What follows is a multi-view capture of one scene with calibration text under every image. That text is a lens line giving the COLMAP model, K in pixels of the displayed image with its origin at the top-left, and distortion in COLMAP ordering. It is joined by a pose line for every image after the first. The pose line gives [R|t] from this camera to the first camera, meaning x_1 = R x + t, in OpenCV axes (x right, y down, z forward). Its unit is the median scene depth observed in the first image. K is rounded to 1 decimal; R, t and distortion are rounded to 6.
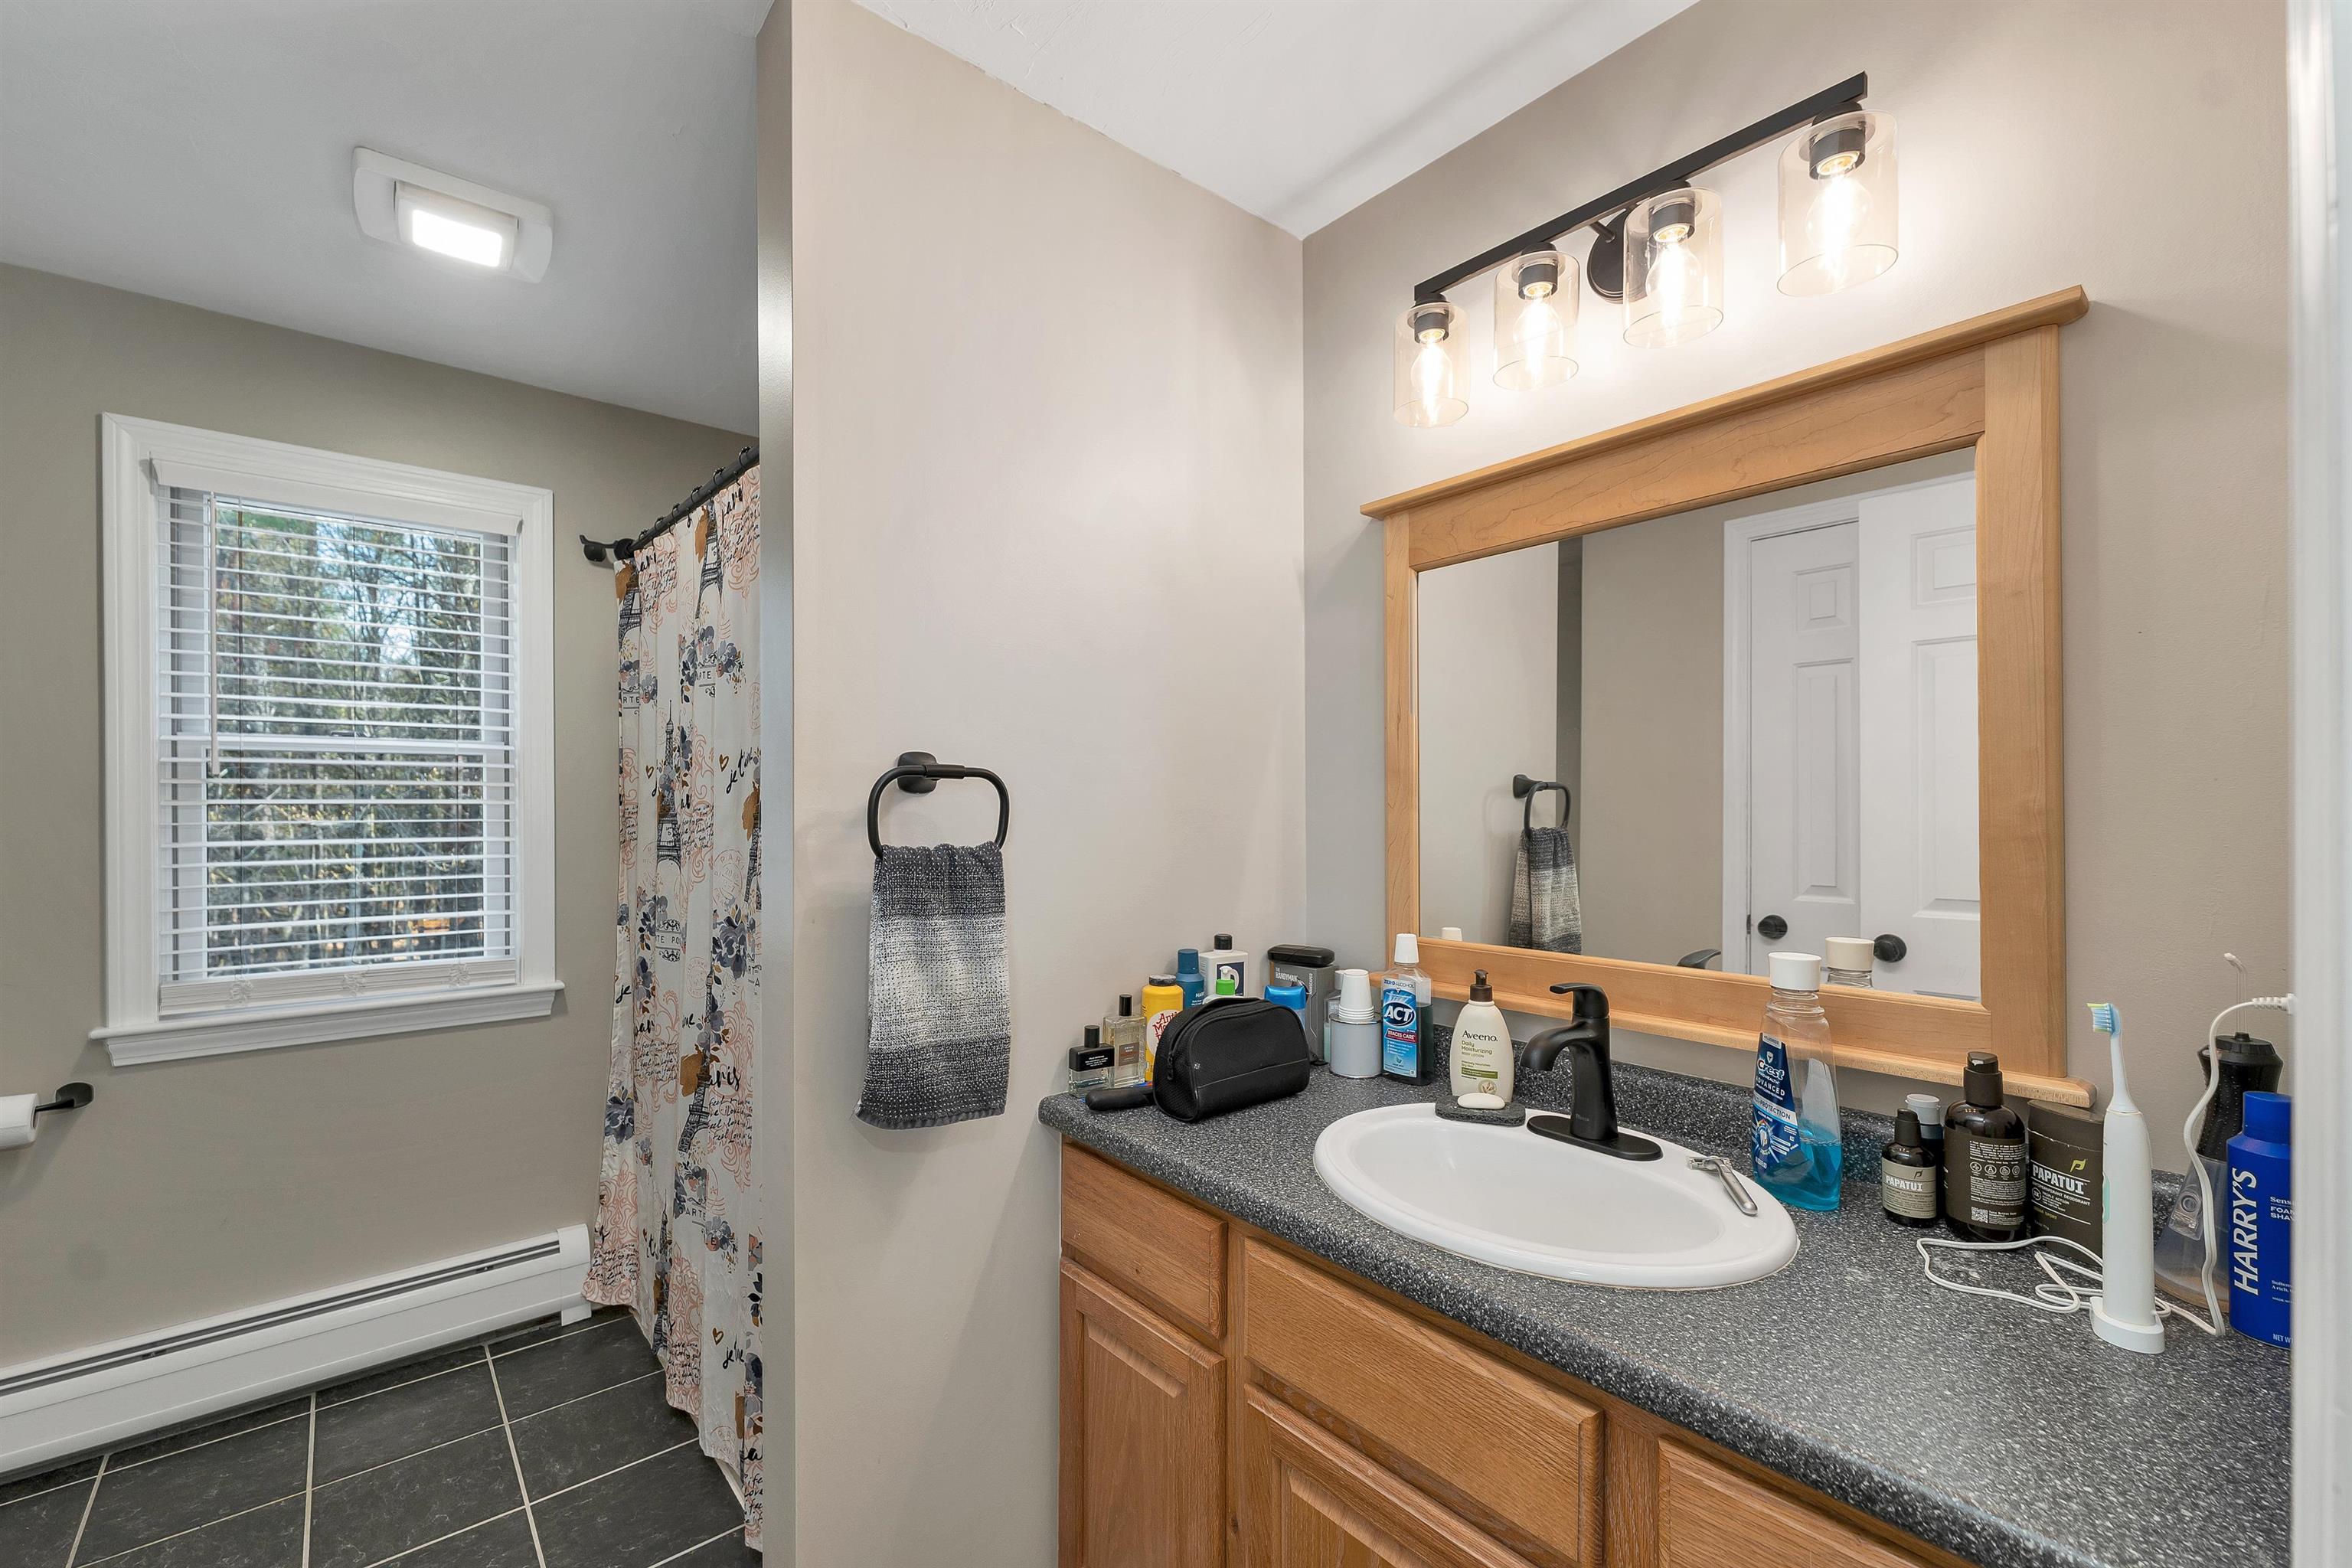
lens RADIAL K [[971.9, 0, 1174.1], [0, 971.9, 797.3], [0, 0, 1]] dist [0.002796, -0.000805]
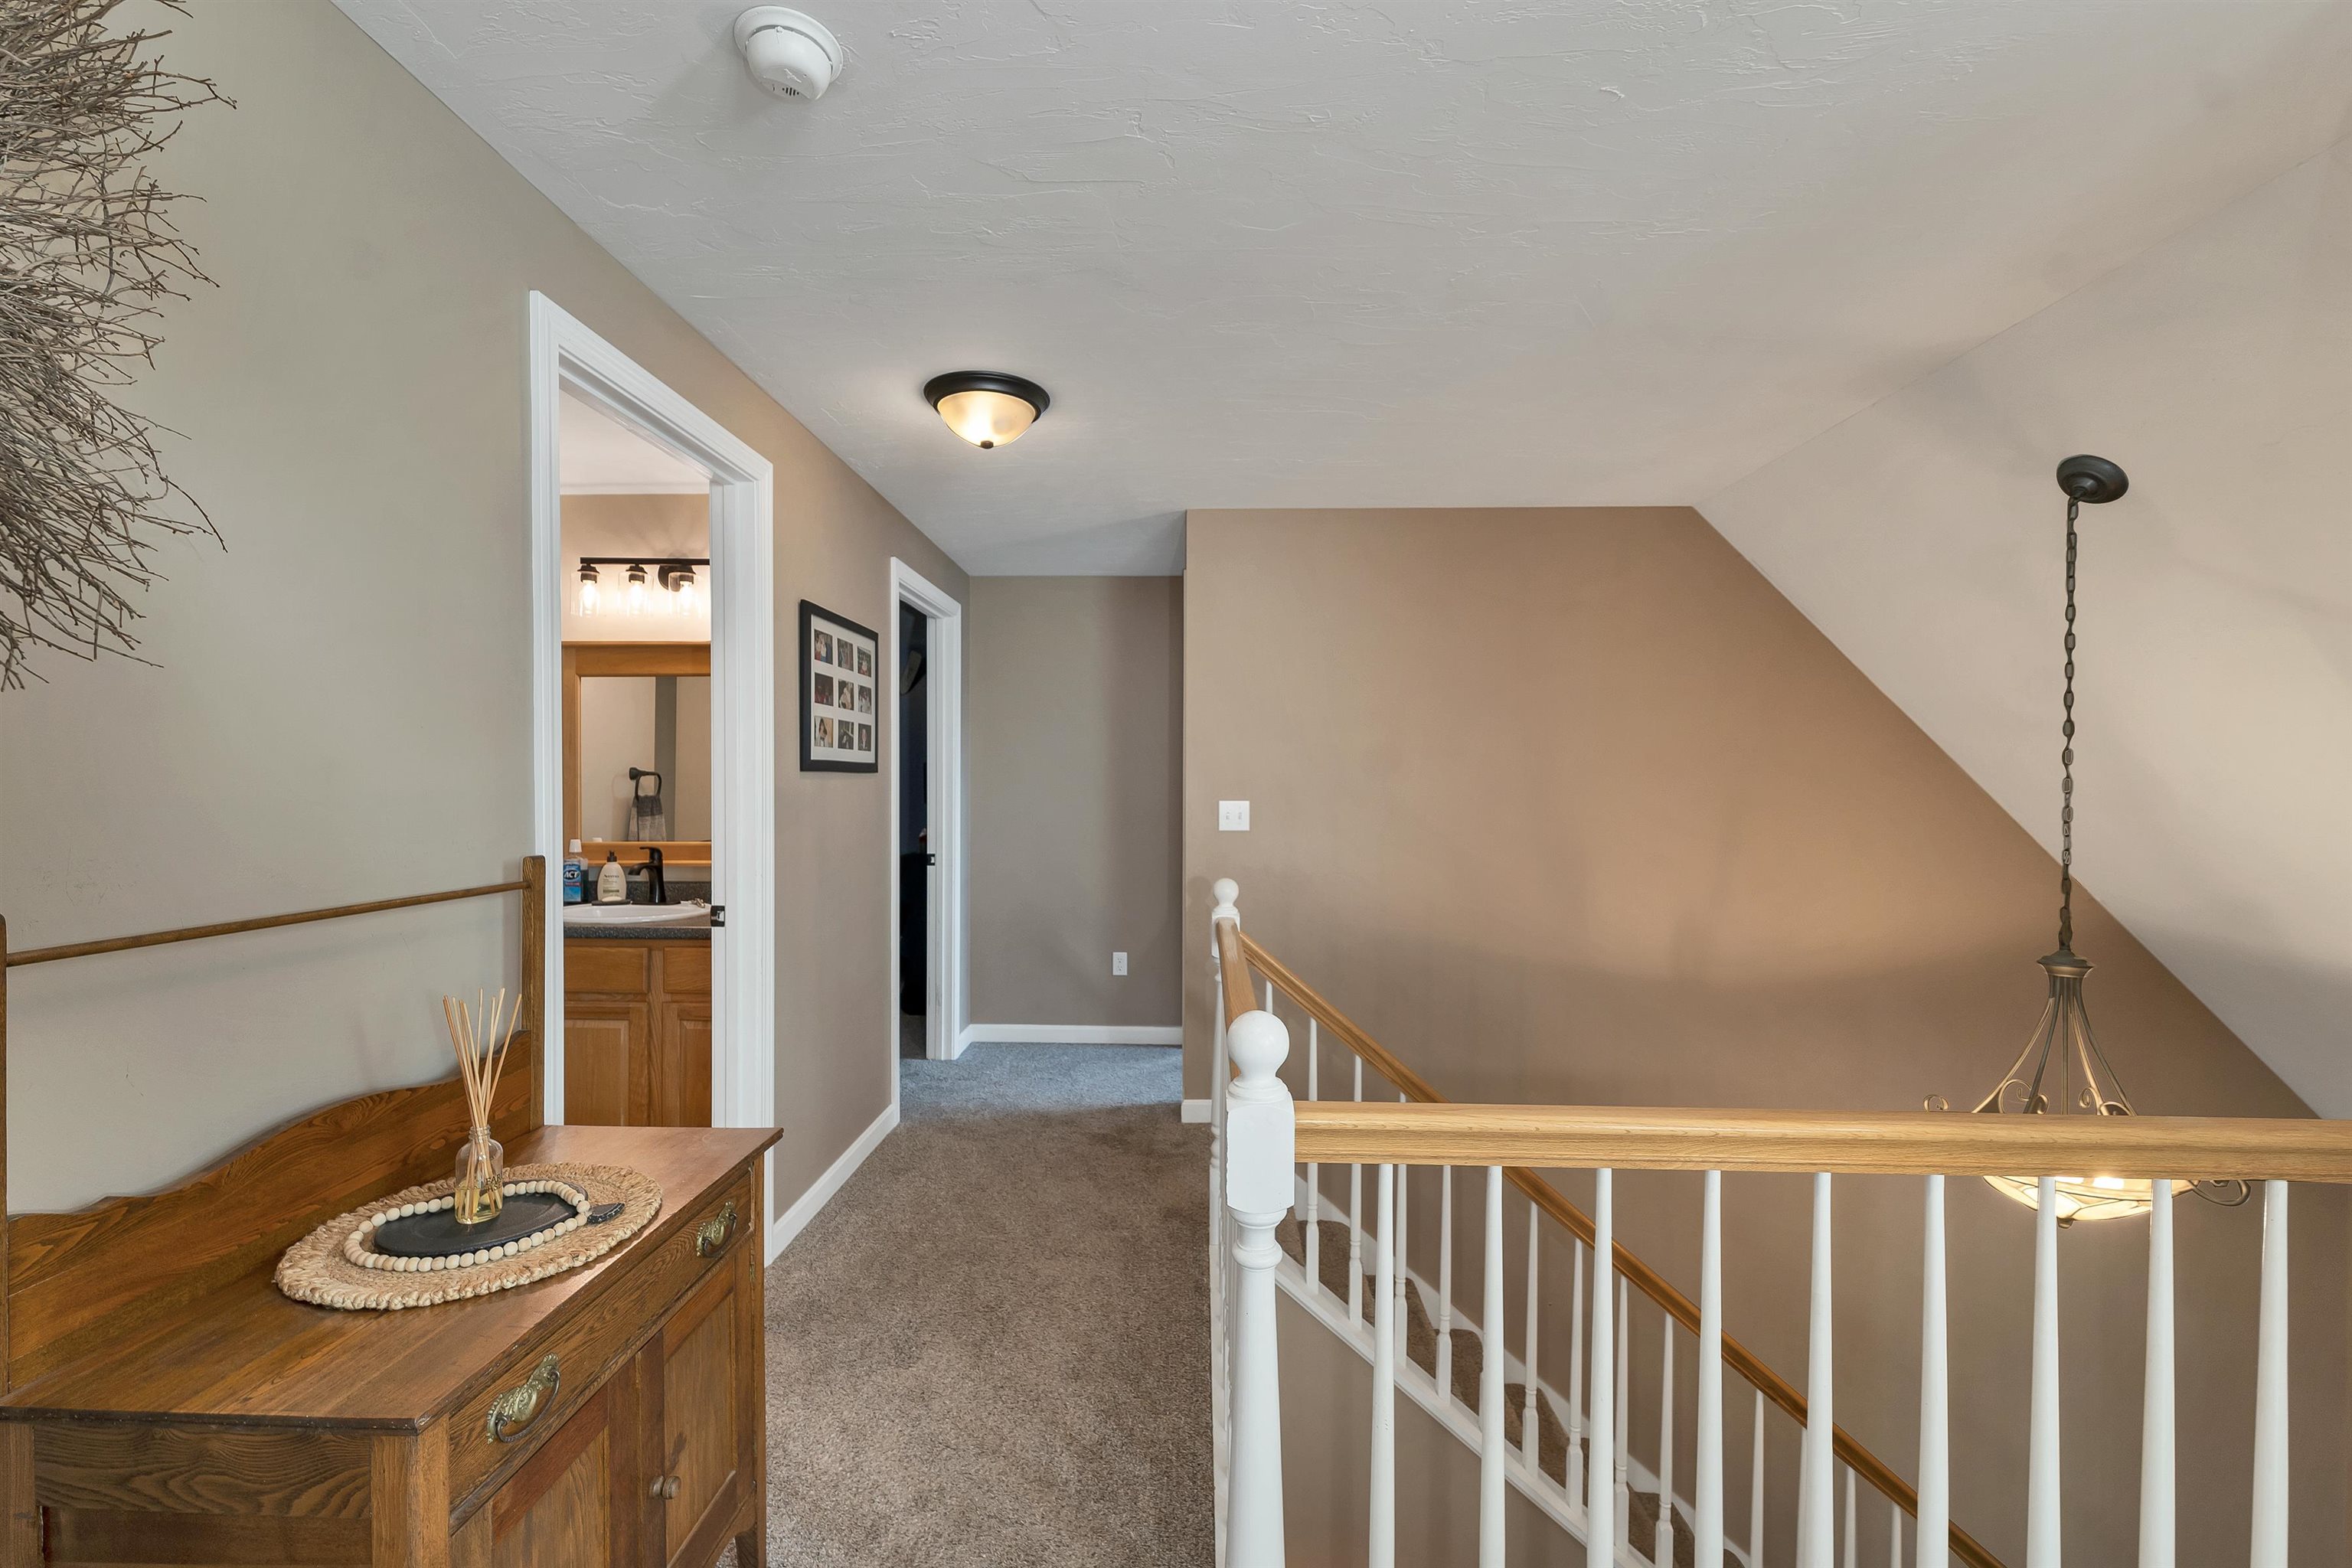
lens RADIAL K [[971.9, 0, 1166.2], [0, 971.9, 789.6], [0, 0, 1]] dist [0.002796, -0.000805]
pose [[0.676150, -0.001659, 0.736763, -0.497611], [-0.006970, 0.999938, 0.008649, -0.005158], [-0.736731, -0.010983, 0.676096, -1.536796]]
